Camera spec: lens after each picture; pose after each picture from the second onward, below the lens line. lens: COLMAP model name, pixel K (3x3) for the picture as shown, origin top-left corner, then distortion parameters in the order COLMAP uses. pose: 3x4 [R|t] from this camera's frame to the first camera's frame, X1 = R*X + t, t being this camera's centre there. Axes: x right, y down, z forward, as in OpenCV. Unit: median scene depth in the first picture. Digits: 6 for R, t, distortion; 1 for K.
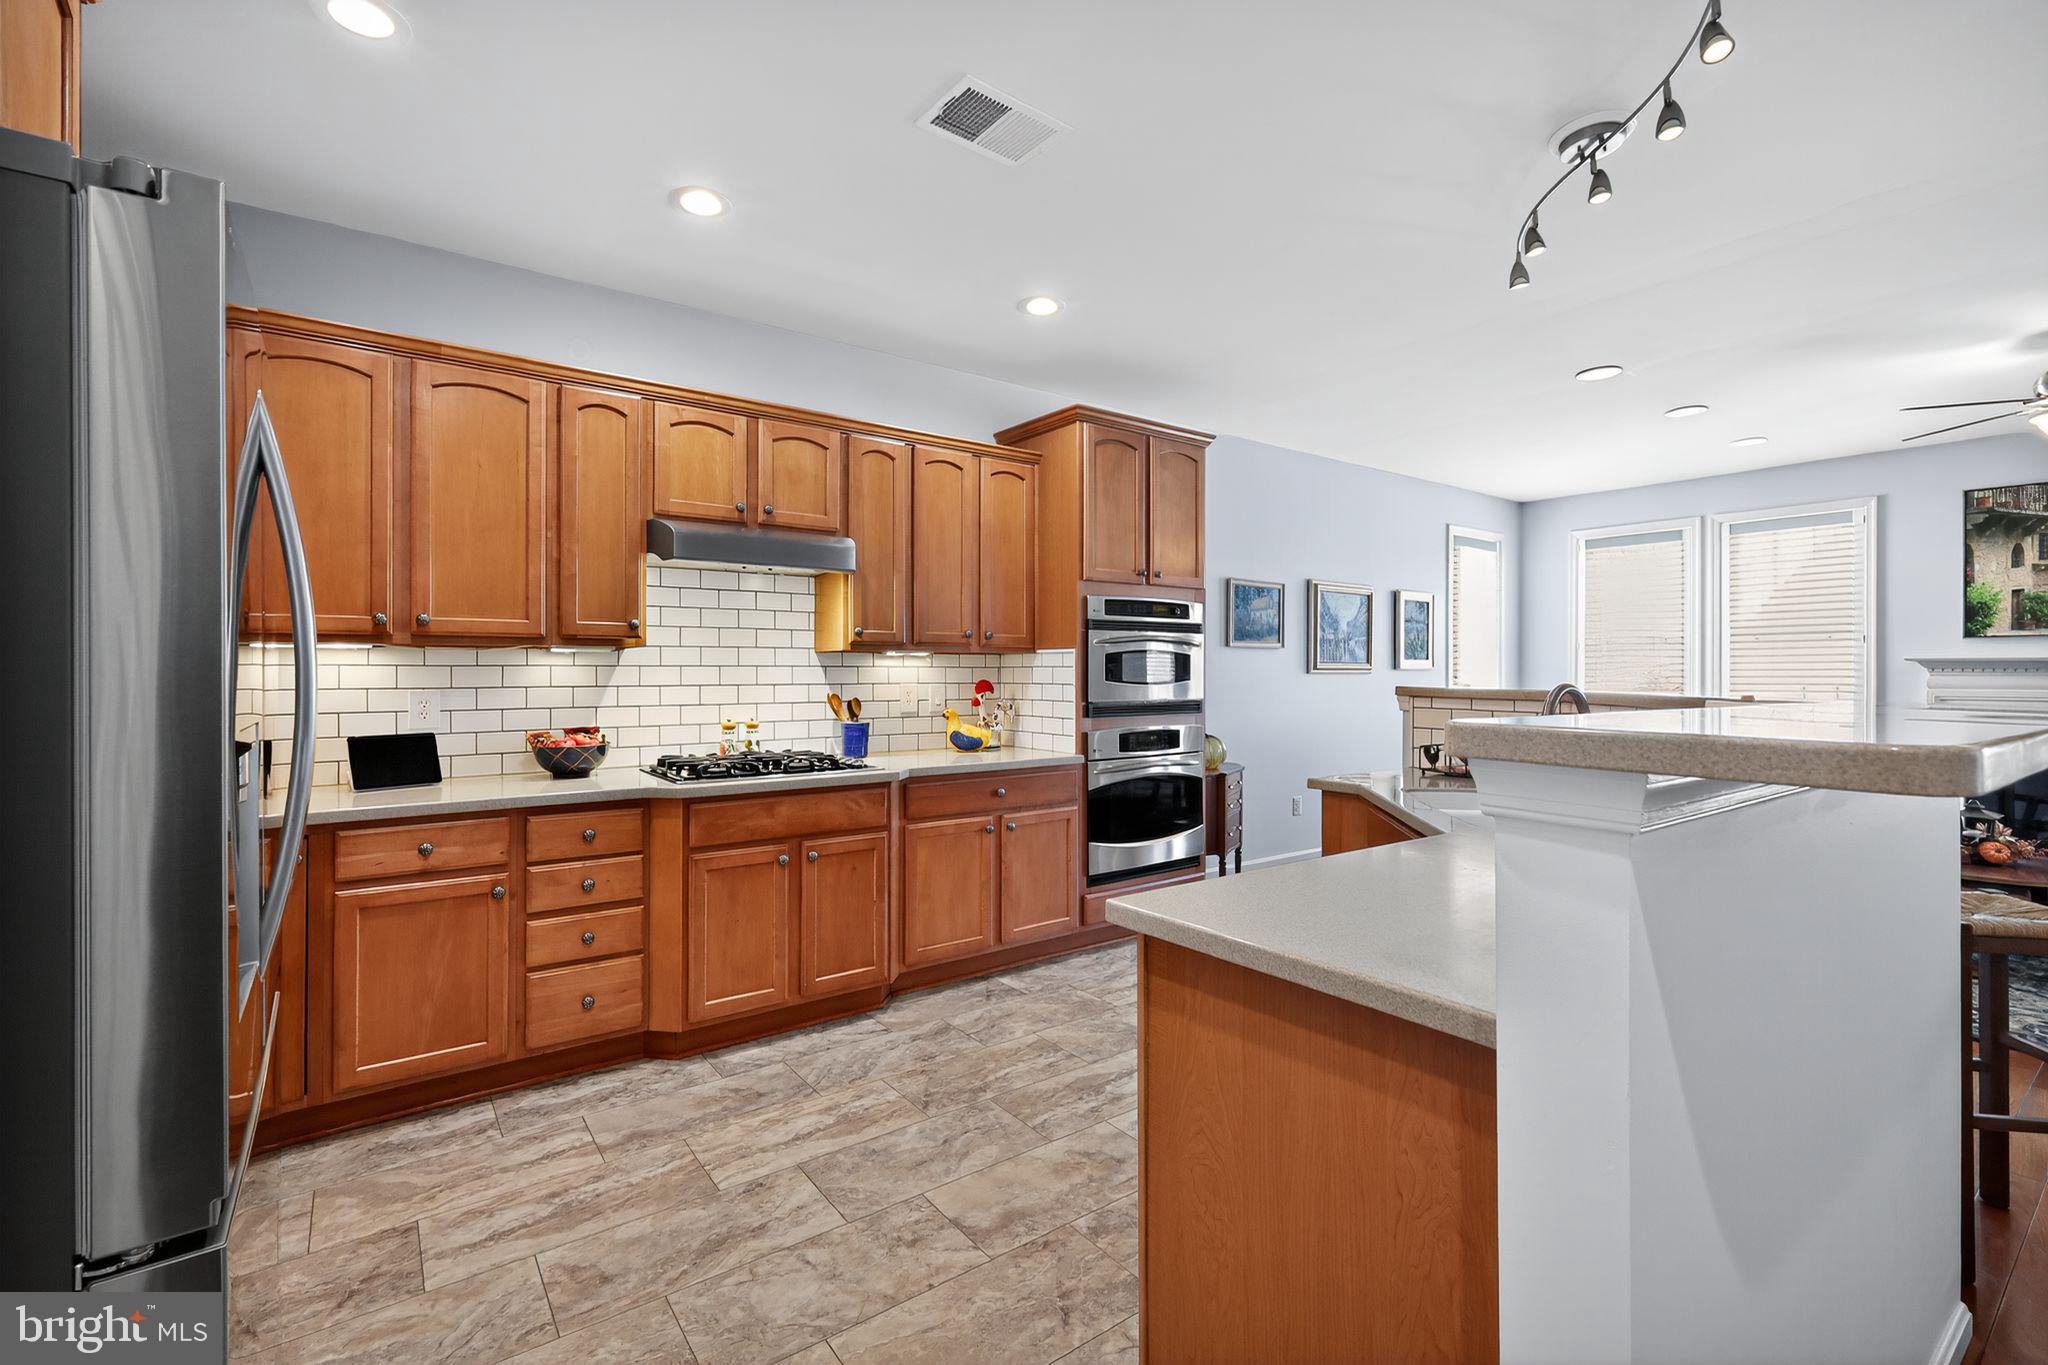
lens RADIAL K [[897.3, 0, 1010.9], [0, 897.3, 676.7], [0, 0, 1]] dist [0.003575, 0.000597]
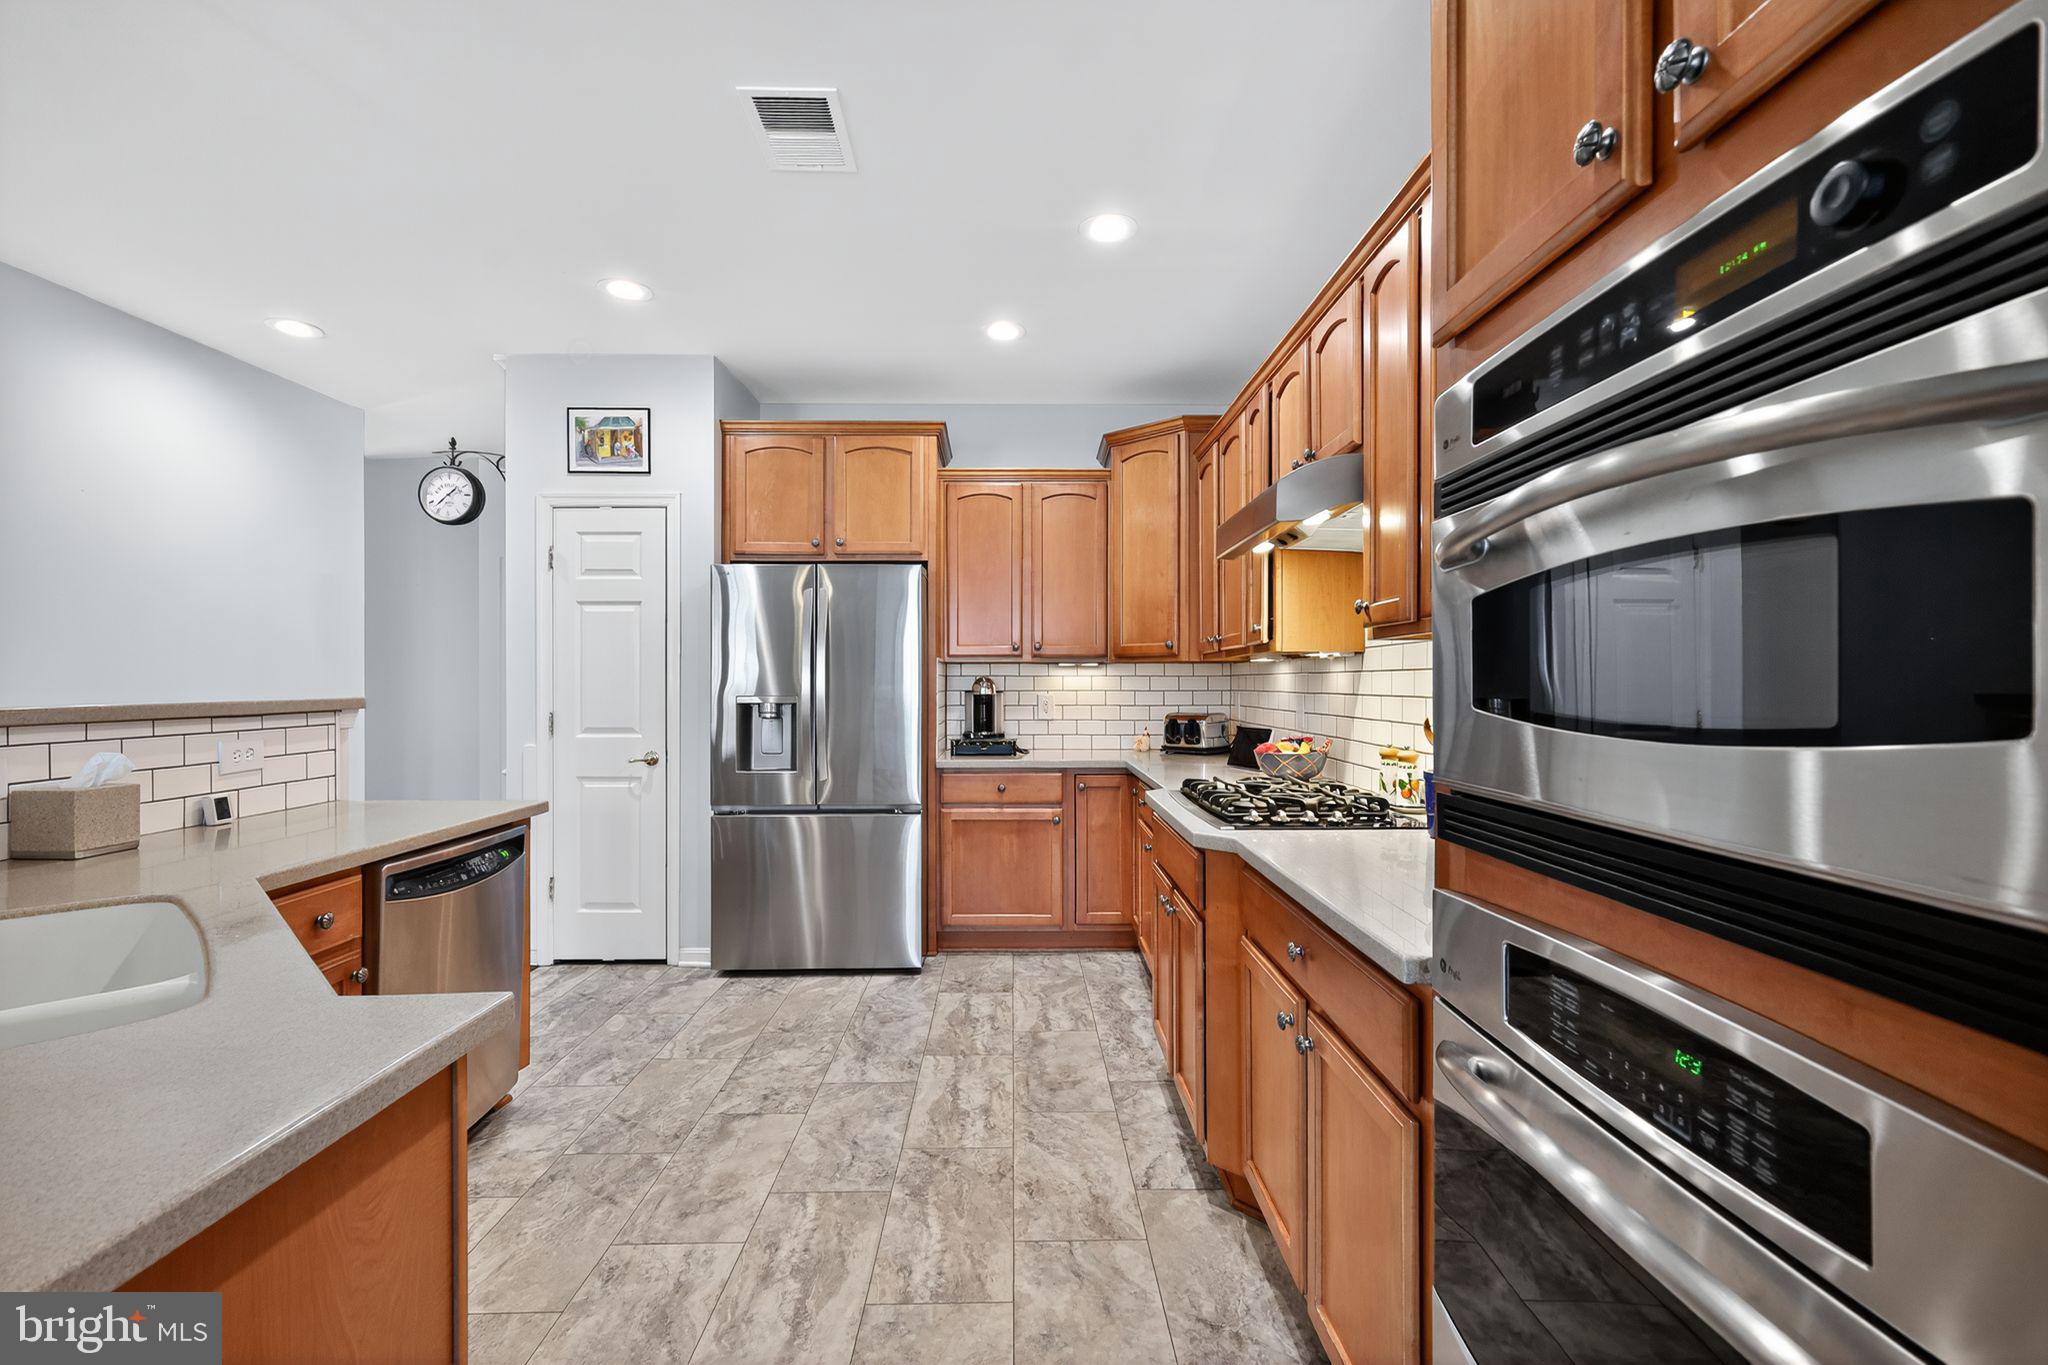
lens RADIAL K [[897.3, 0, 1042.4], [0, 897.3, 672.7], [0, 0, 1]] dist [0.003575, 0.000597]
pose [[-0.569466, -0.007375, -0.821982, 0.642091], [-0.003486, 0.999972, -0.006557, -0.007084], [0.822007, -0.000868, -0.569476, 1.746923]]
